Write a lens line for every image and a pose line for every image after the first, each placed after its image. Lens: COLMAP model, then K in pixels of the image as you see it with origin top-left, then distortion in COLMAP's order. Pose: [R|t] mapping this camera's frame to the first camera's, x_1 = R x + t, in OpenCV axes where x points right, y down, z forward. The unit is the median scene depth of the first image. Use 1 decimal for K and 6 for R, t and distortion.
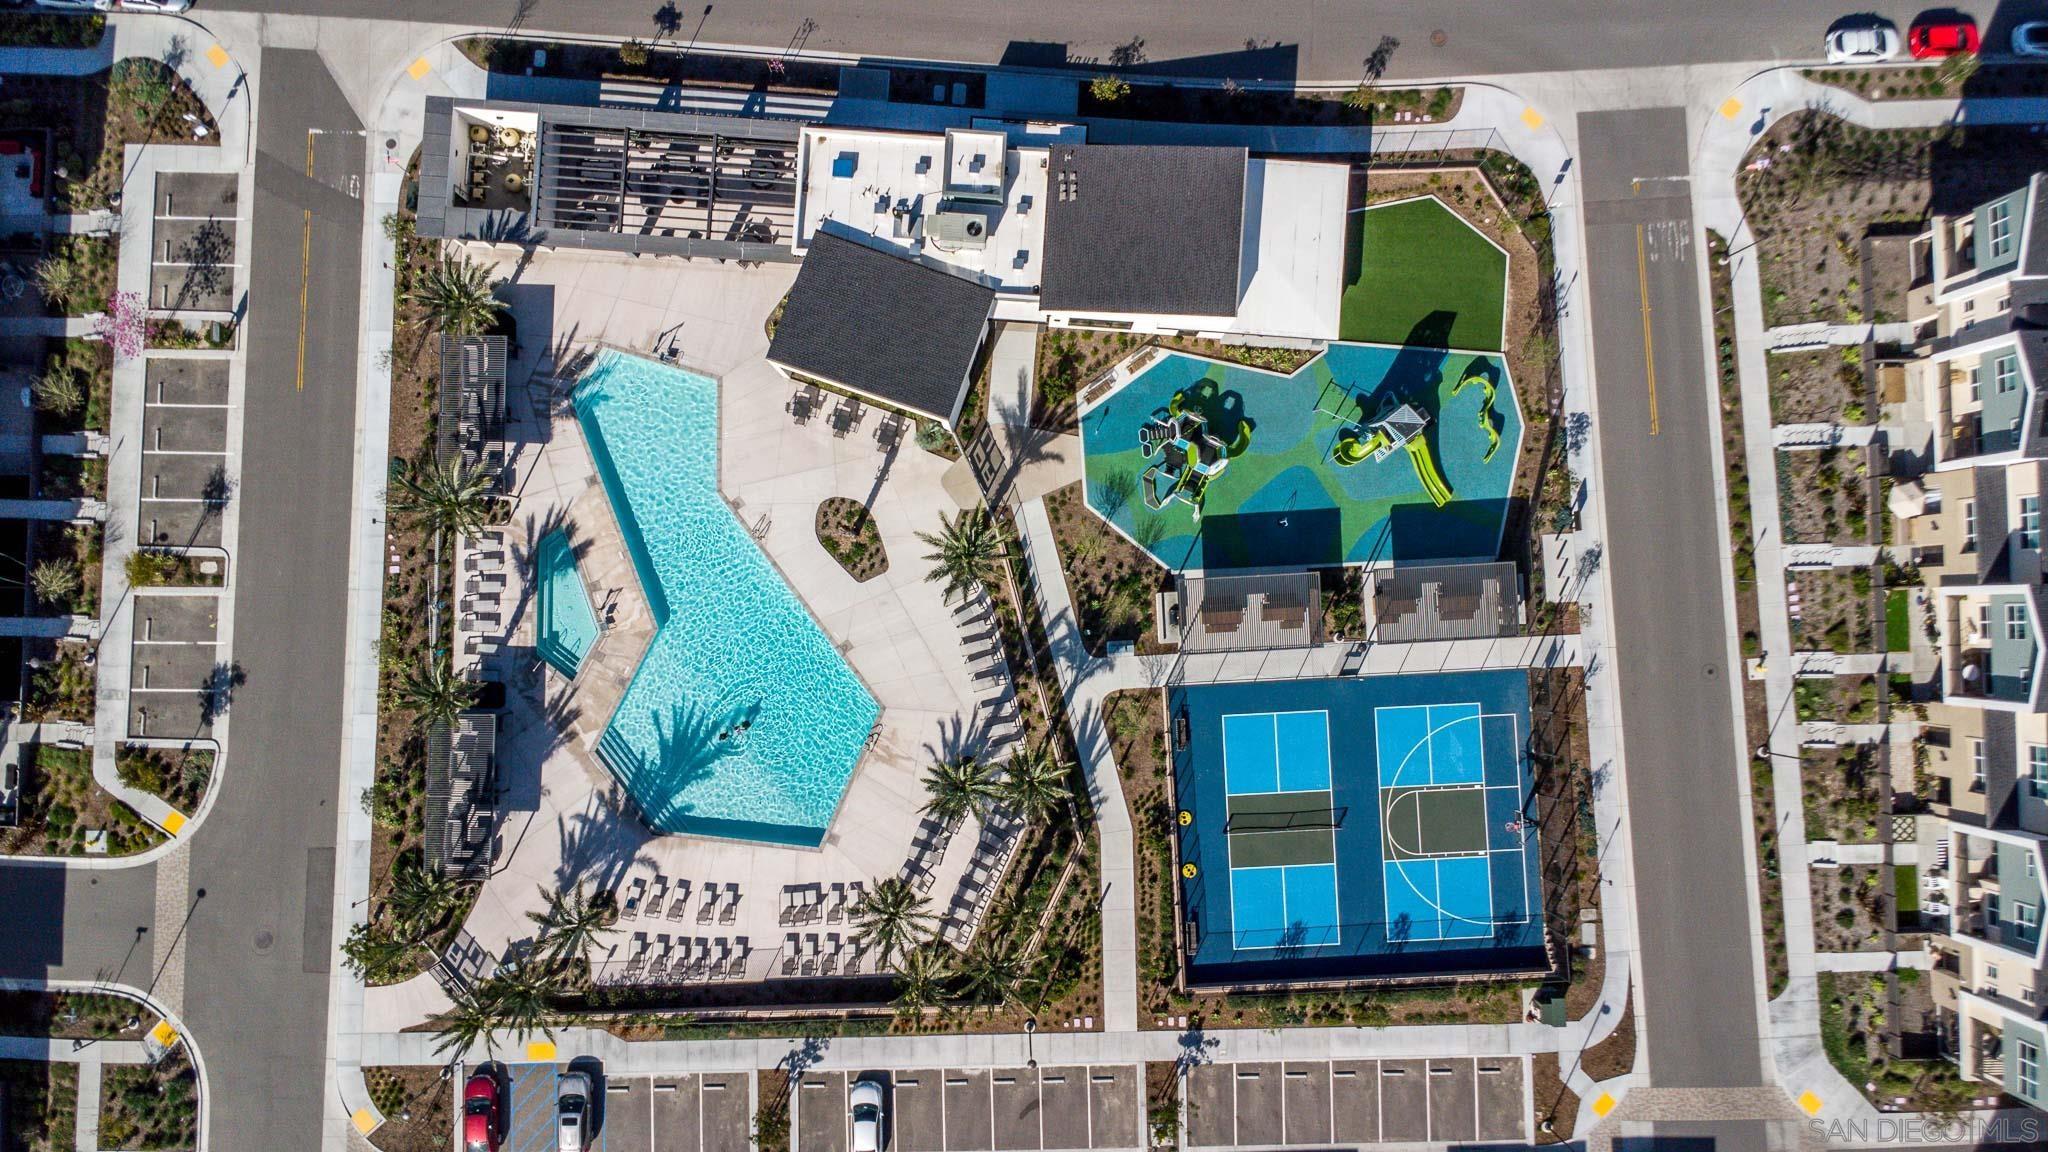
lens RADIAL K [[1480.8, 0, 1024.0], [0, 1480.8, 576.0], [0, 0, 1]] dist [0.016754, -0.005006]
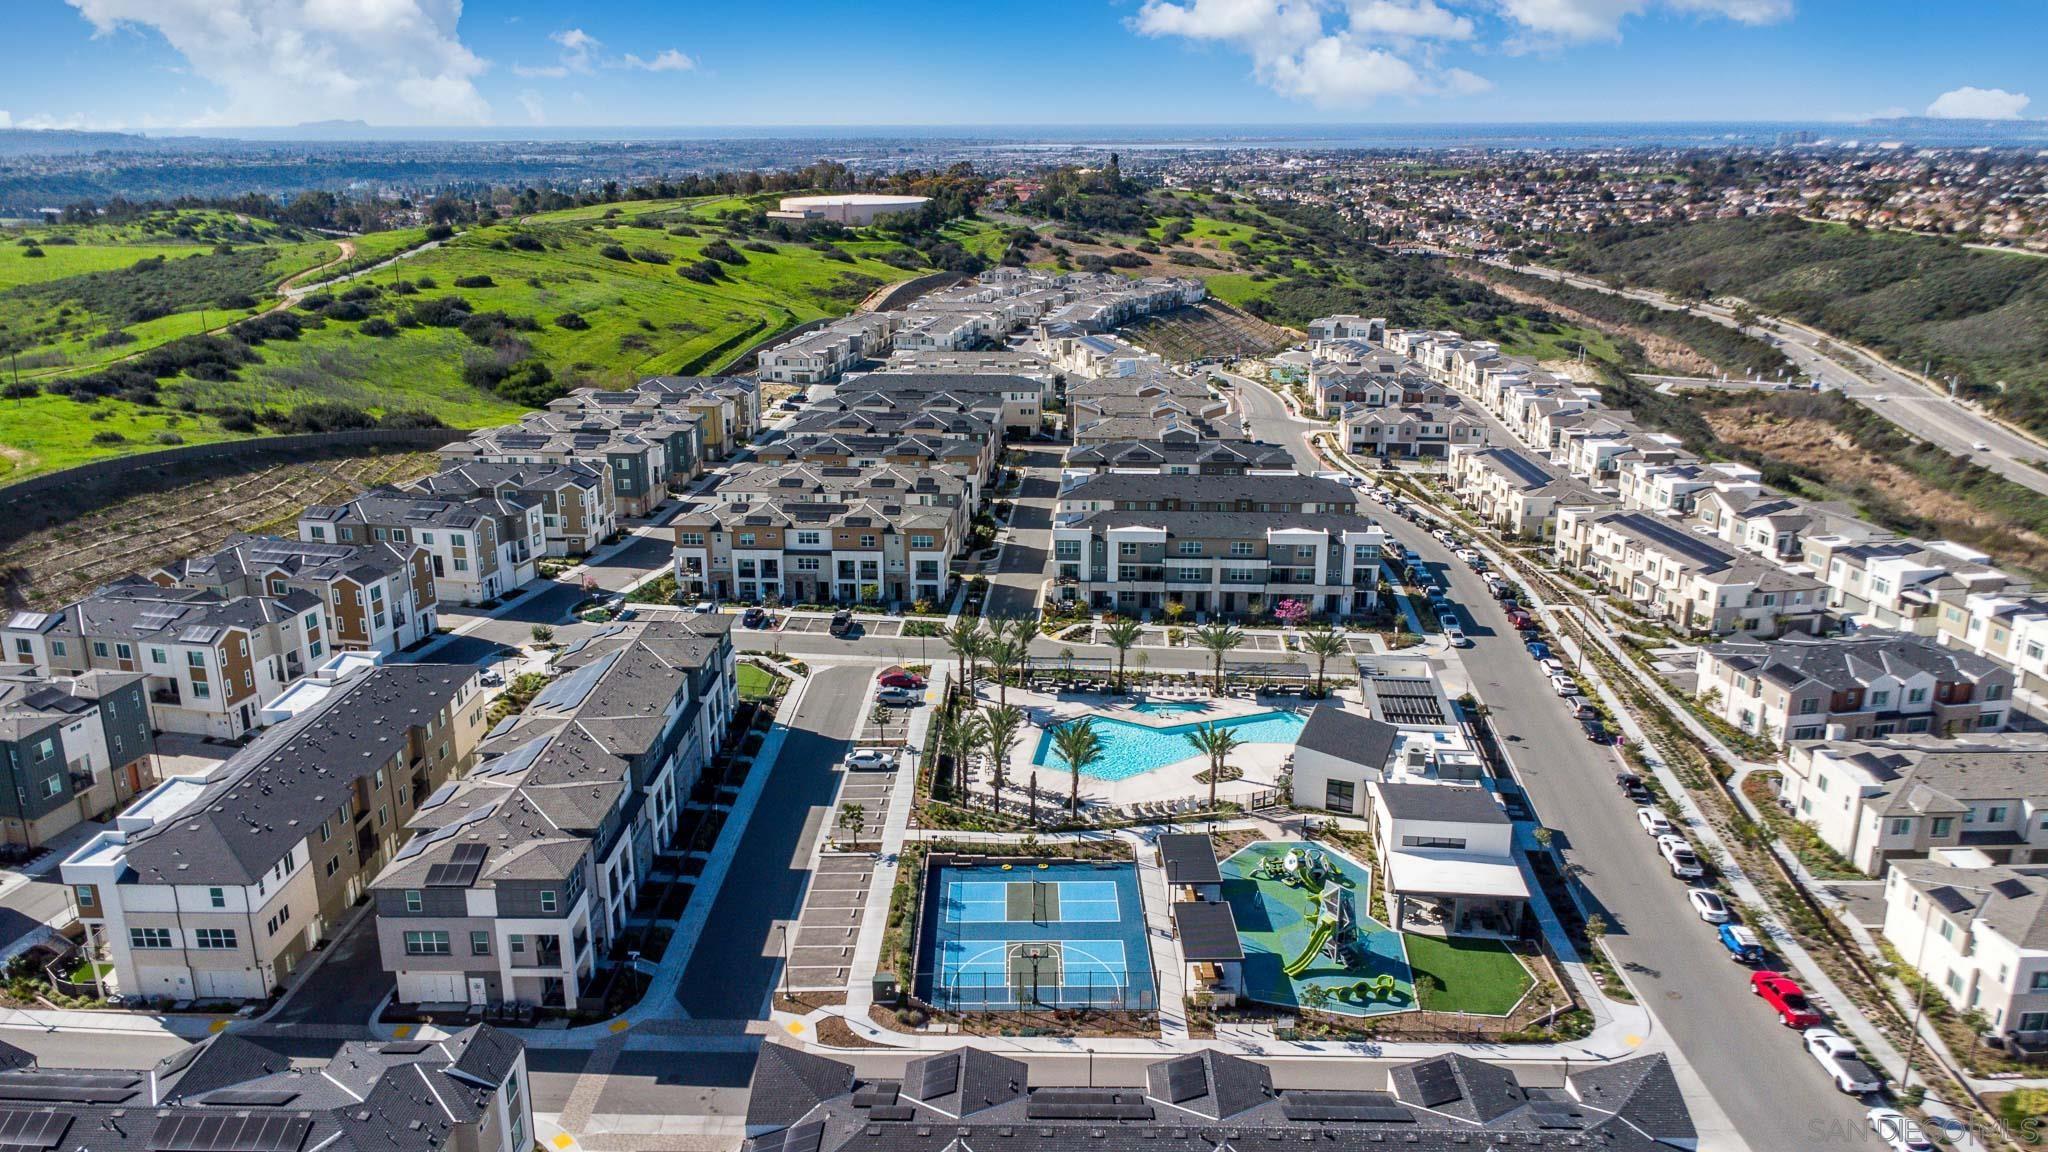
lens RADIAL K [[1478.1, 0, 1031.0], [0, 1478.1, 571.6], [0, 0, 1]] dist [0.033882, -0.053915]
pose [[-0.037448, 0.290983, -0.955995, 1.396711], [-0.998775, 0.020073, 0.045234, 0.104087], [0.032352, 0.956518, 0.289875, 0.306807]]
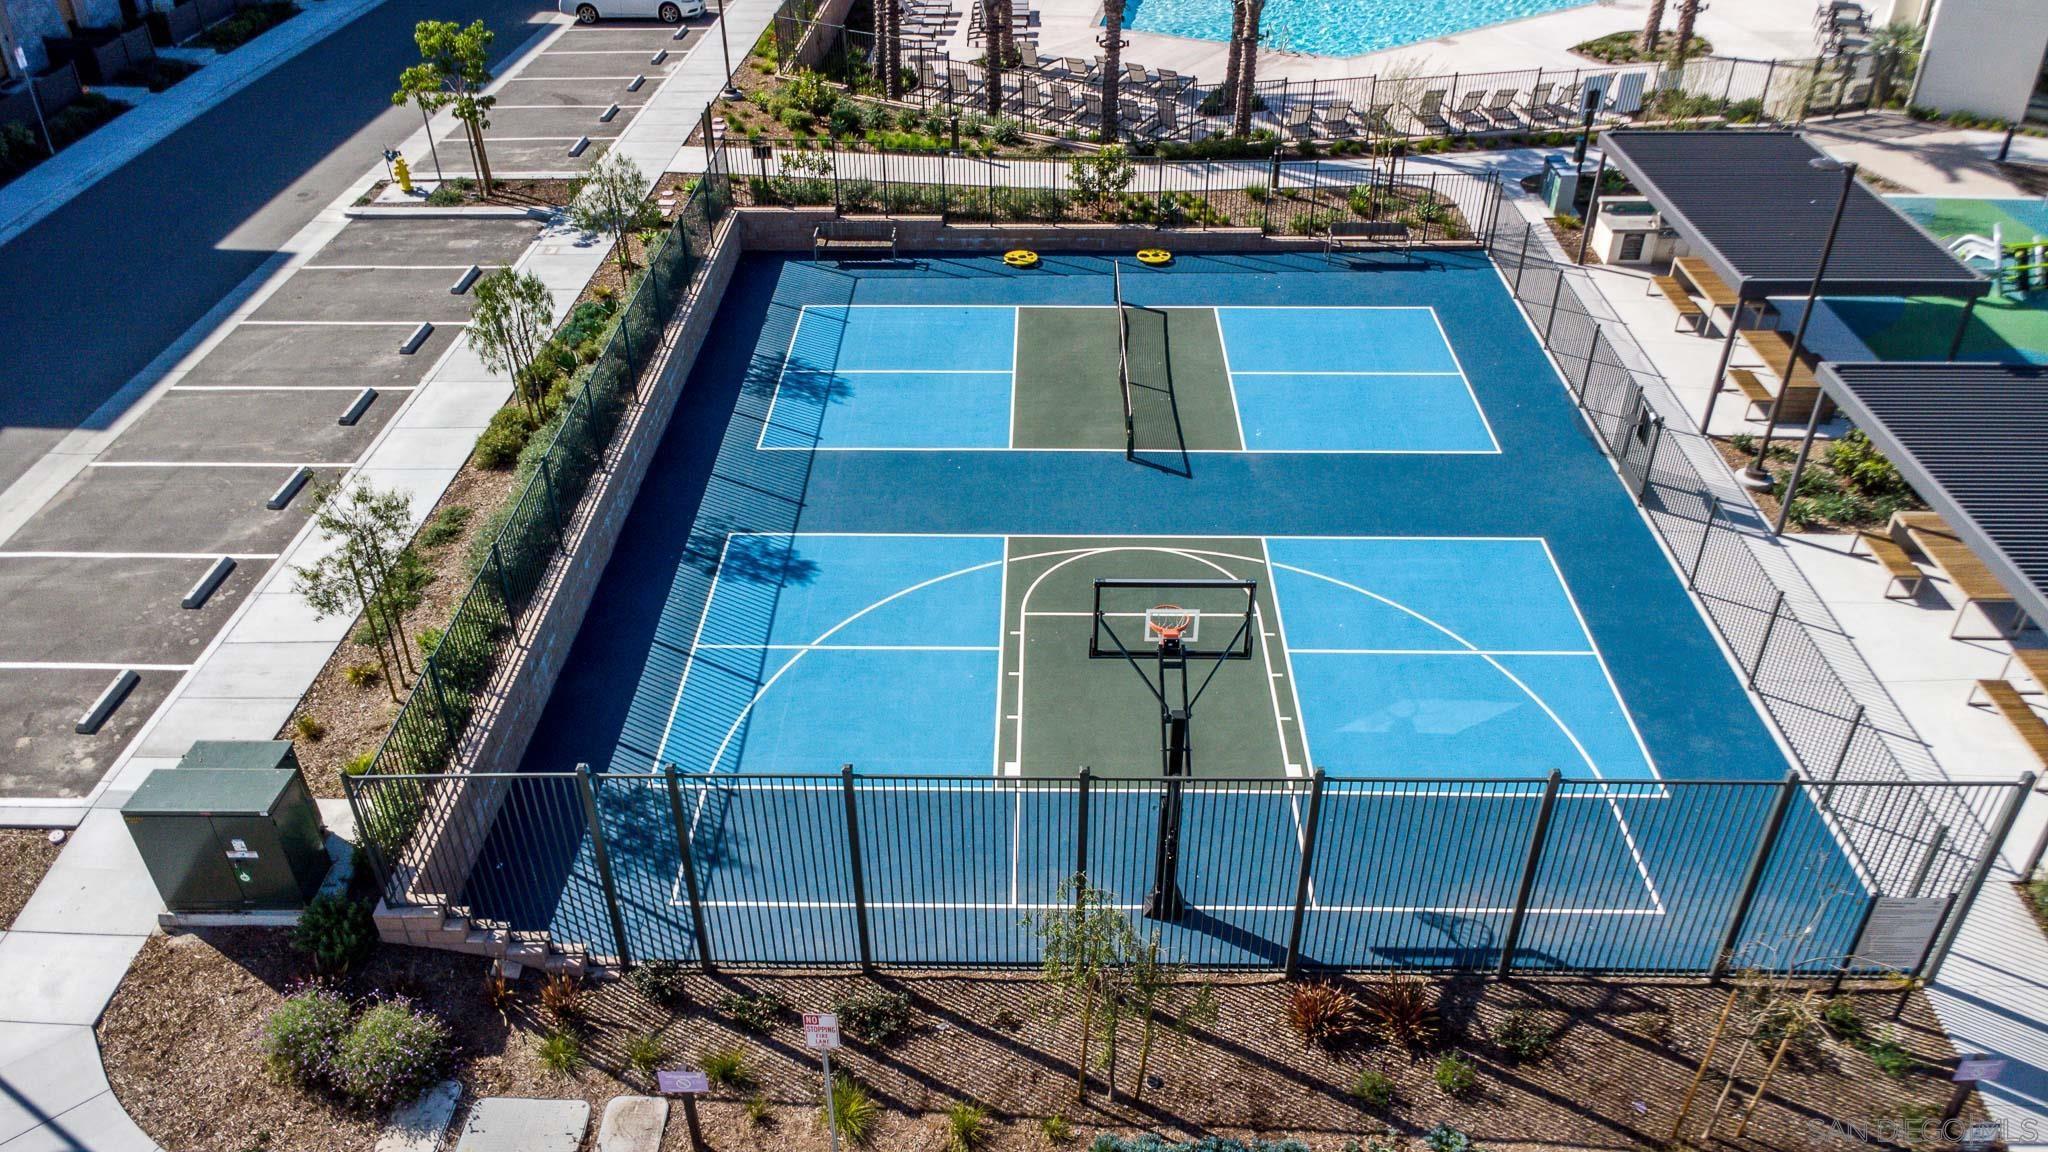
lens RADIAL K [[1478.1, 0, 1031.0], [0, 1478.1, 571.6], [0, 0, 1]] dist [0.033882, -0.053915]
pose [[-0.061522, 0.566191, -0.821975, 0.481524], [-0.997469, -0.005474, 0.070886, 0.167108], [0.035636, 0.824256, 0.565095, 0.841220]]
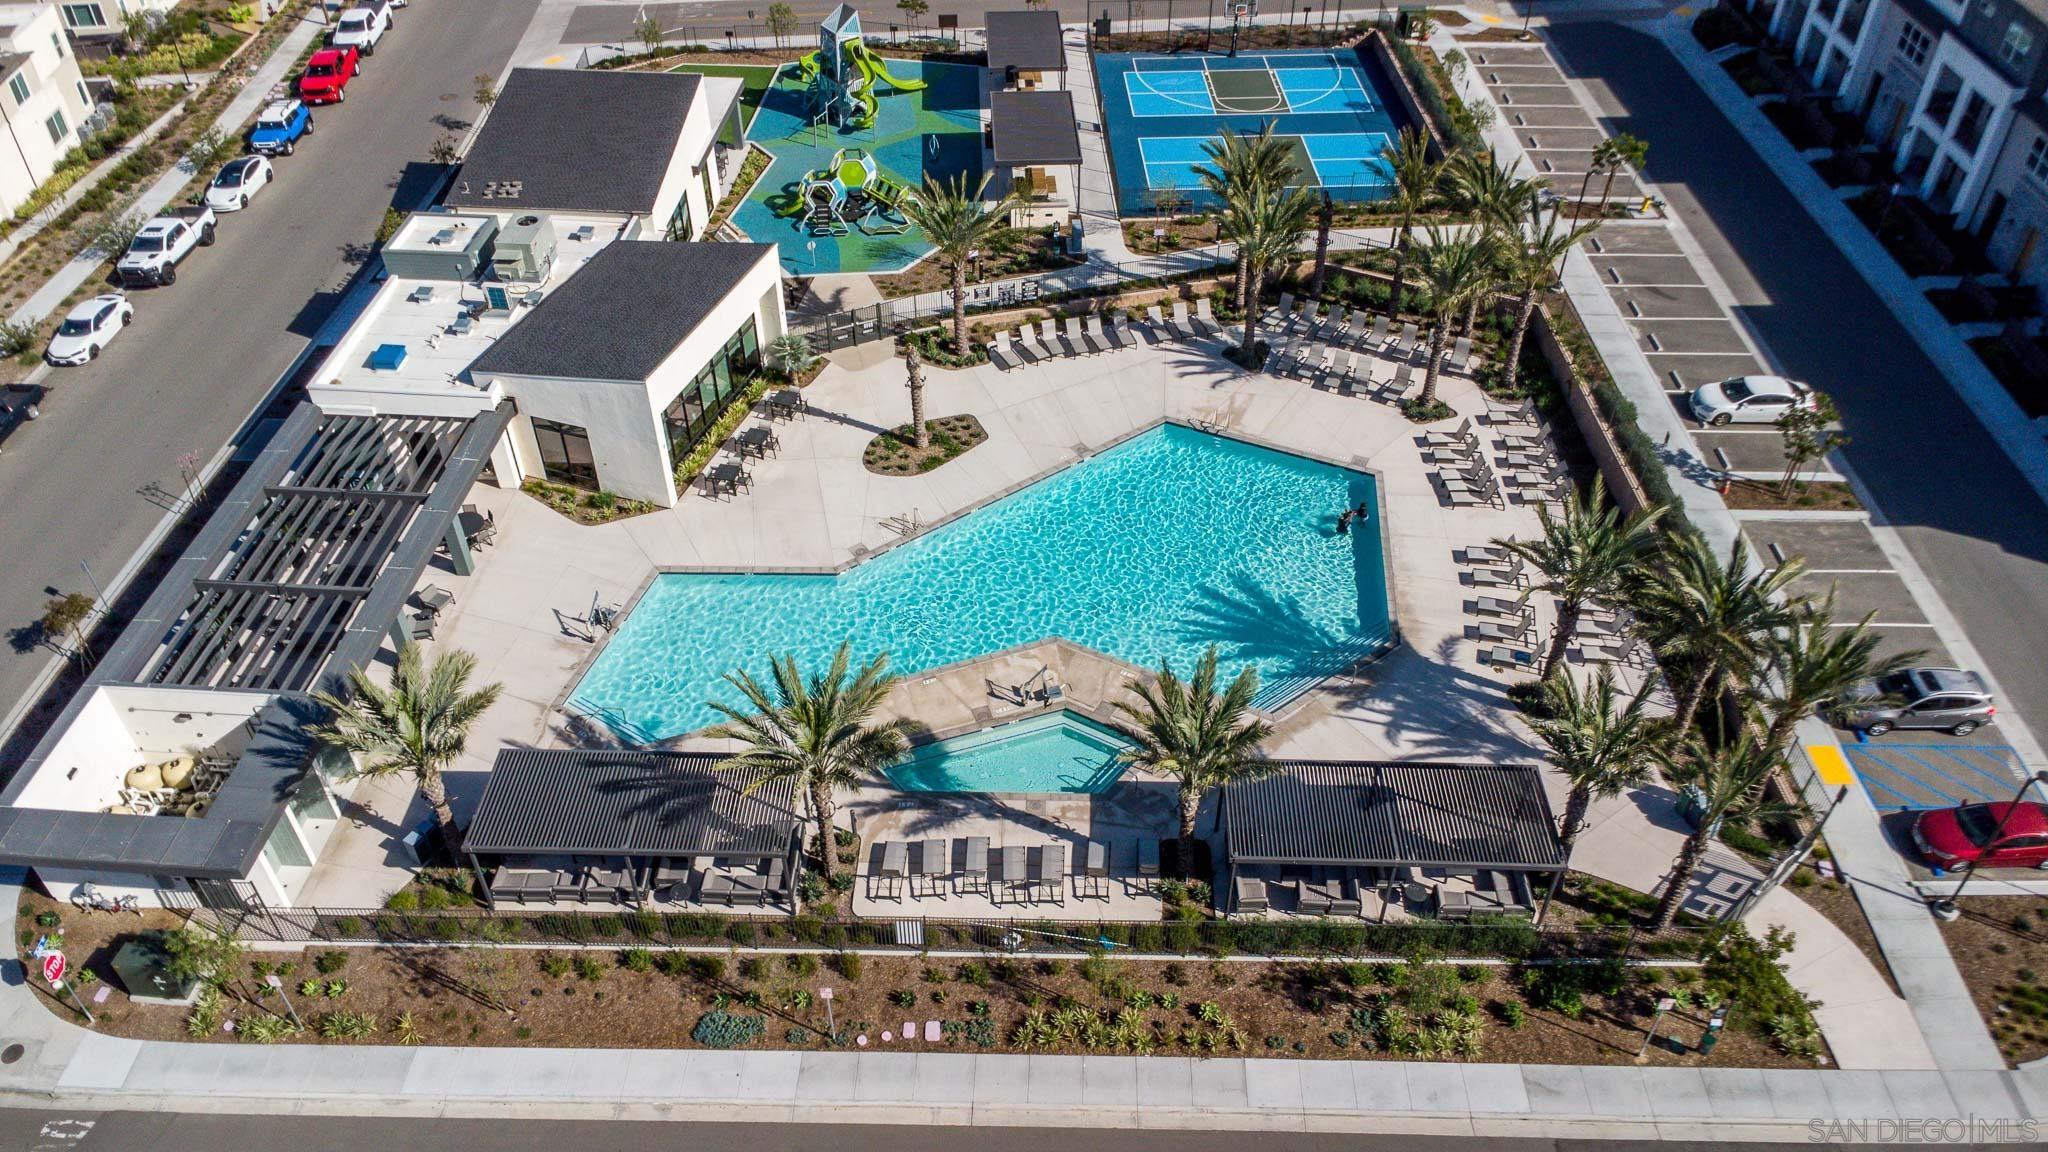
lens RADIAL K [[1495.2, 0, 1024.0], [0, 1495.2, 576.0], [0, 0, 1]] dist [0.034274, -0.078234]
pose [[0.009187, -0.661727, 0.749689, -0.686800], [0.999575, 0.026820, 0.011424, 0.015222], [-0.027666, 0.749265, 0.661692, 0.583734]]
